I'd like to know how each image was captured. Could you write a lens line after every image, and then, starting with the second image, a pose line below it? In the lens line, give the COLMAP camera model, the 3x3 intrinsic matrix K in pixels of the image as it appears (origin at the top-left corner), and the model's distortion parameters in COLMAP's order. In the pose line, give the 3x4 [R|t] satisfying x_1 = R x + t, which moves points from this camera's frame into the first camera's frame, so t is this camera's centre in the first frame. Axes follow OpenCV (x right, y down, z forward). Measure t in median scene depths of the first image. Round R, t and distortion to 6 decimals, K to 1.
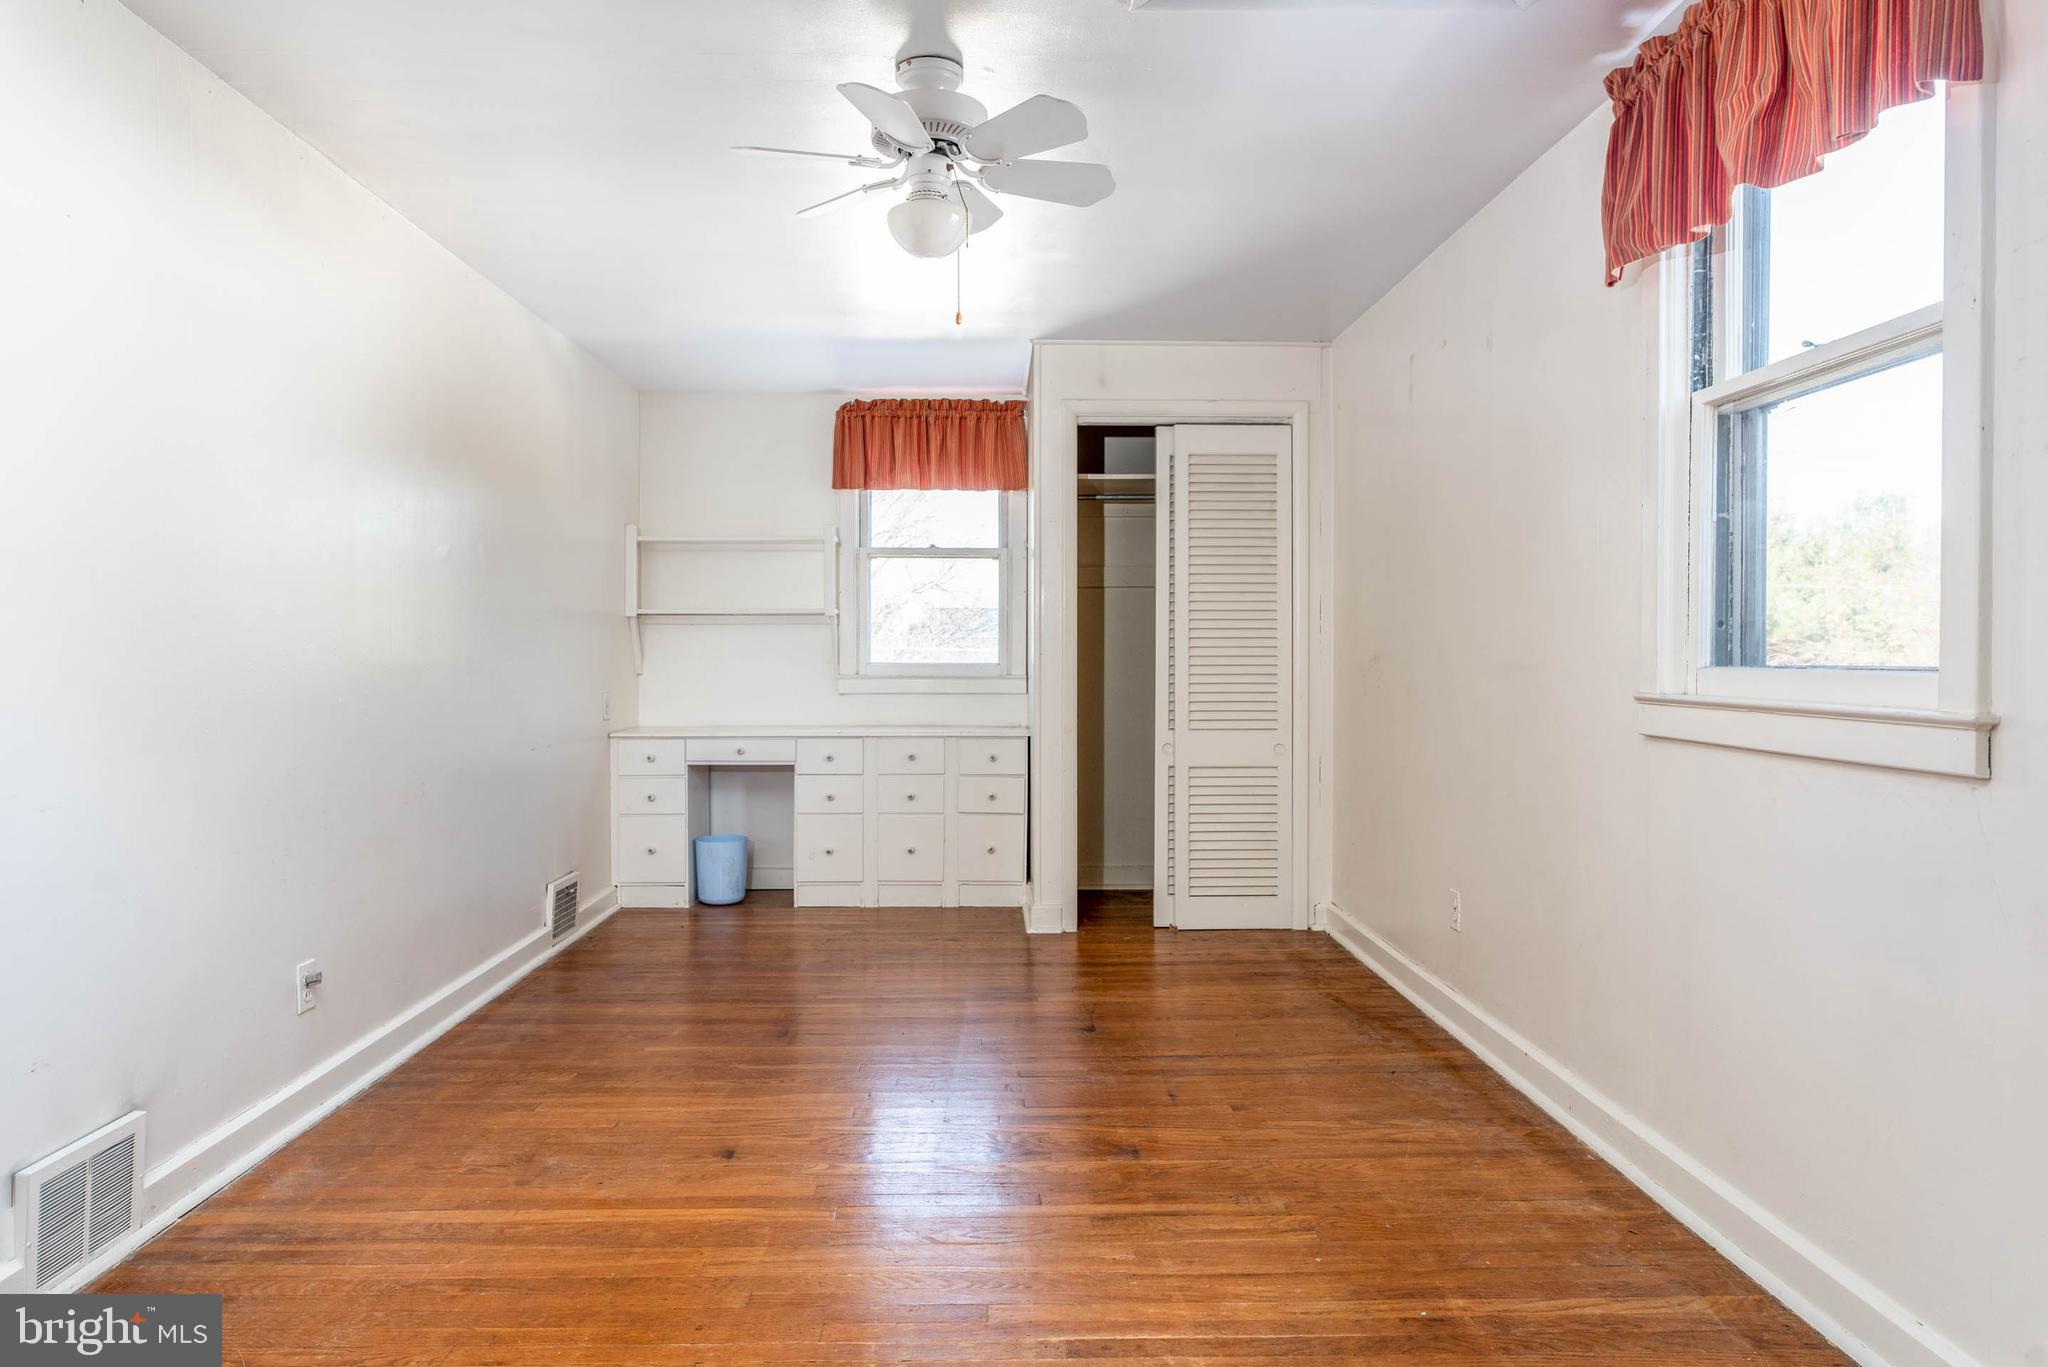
lens RADIAL K [[1202.5, 0, 1023.2], [0, 1202.5, 680.3], [0, 0, 1]] dist [-0.000387, 0.003421]
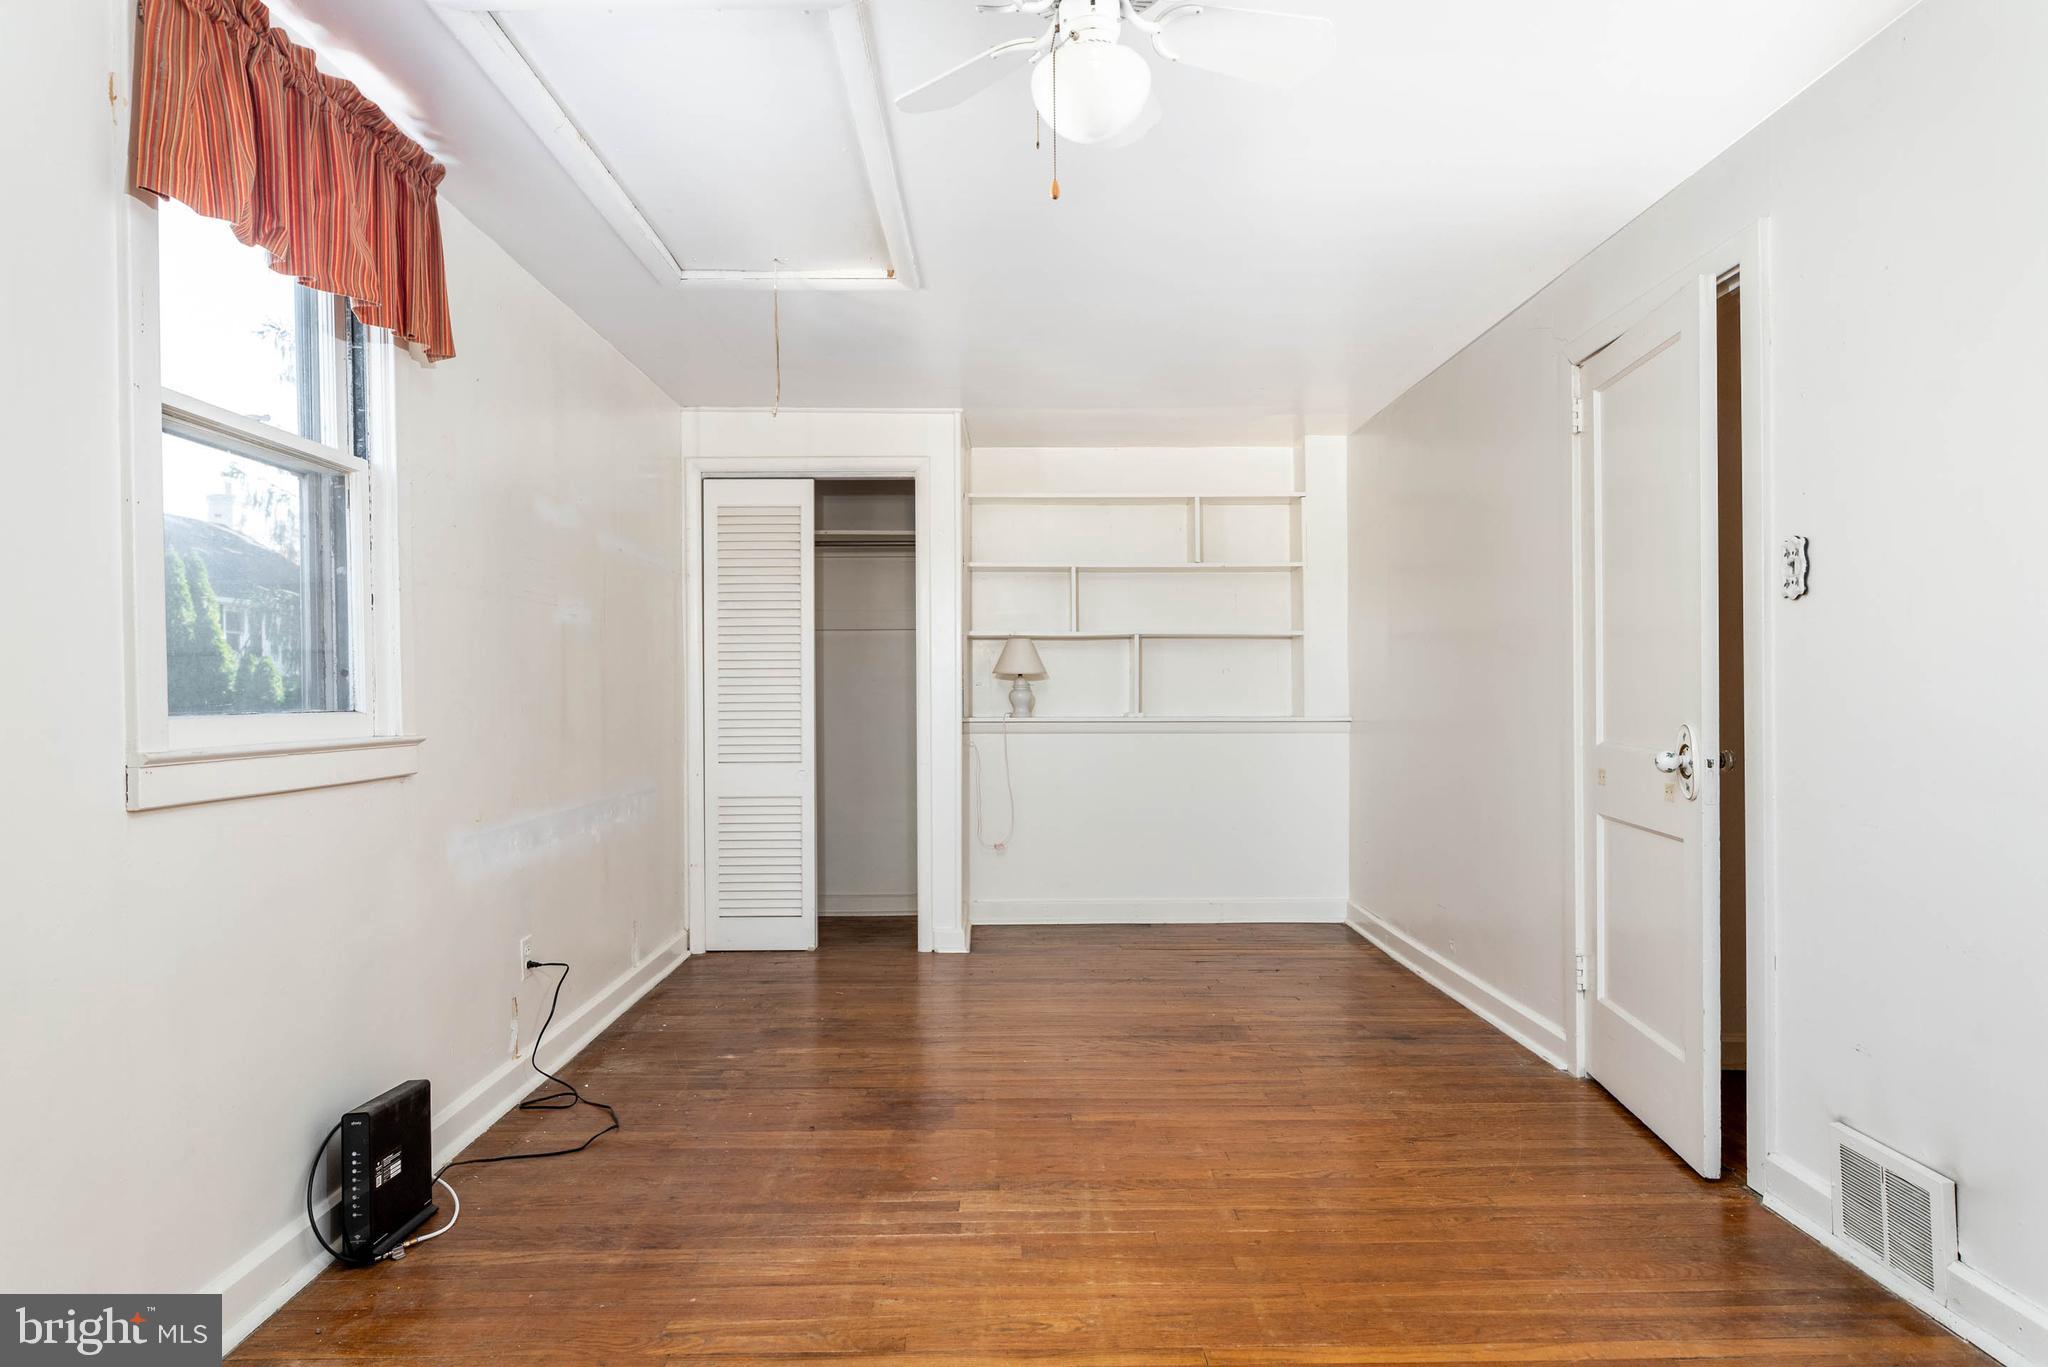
lens RADIAL K [[1202.5, 0, 1024.8], [0, 1202.5, 691.5], [0, 0, 1]] dist [-0.000387, 0.003421]
pose [[-0.999854, 0.010178, 0.013721, -0.050560], [0.010458, 0.999735, 0.020527, -0.043772], [-0.013509, 0.020667, -0.999695, 2.019303]]
